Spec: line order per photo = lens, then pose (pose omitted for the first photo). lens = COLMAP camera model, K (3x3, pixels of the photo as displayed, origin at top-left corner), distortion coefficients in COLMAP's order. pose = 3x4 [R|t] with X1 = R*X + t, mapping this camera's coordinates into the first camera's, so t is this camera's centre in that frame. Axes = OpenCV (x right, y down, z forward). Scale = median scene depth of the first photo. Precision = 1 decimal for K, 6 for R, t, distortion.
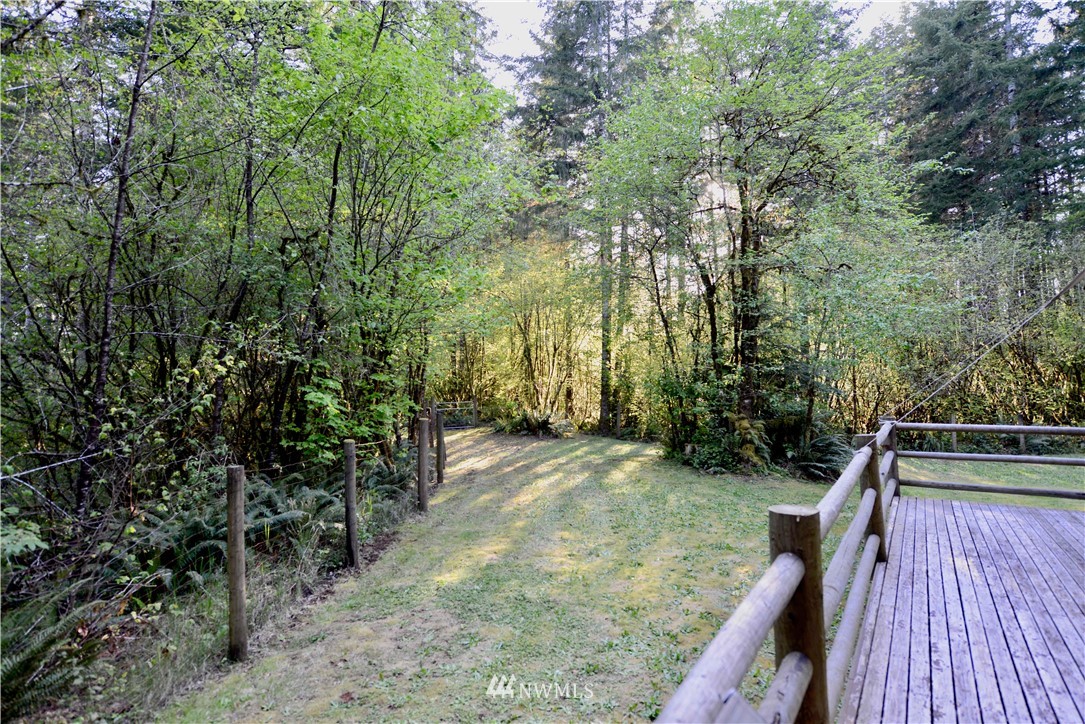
lens RADIAL K [[590.1, 0, 542.5], [0, 590.1, 362.0], [0, 0, 1]] dist [-0.004367, -0.001588]
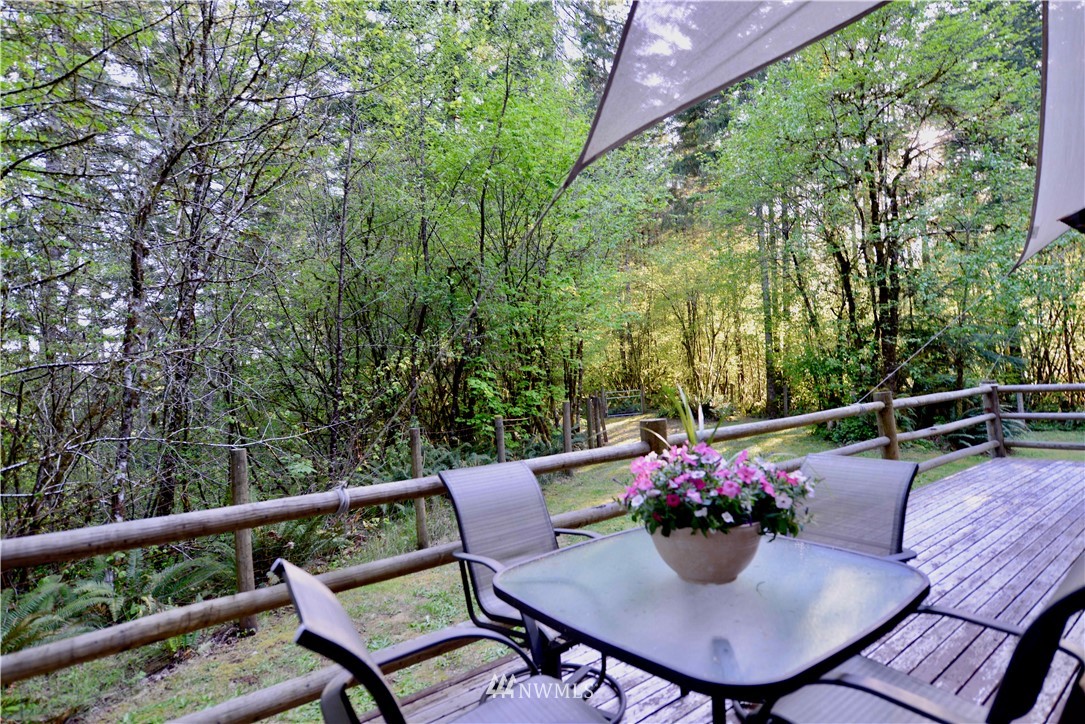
lens RADIAL K [[590.1, 0, 542.5], [0, 590.1, 362.0], [0, 0, 1]] dist [-0.004367, -0.001588]
pose [[0.948102, -0.055623, -0.313064, 0.124025], [0.059618, 0.998216, 0.003196, 0.008018], [0.312328, -0.021694, 0.949727, -0.153613]]
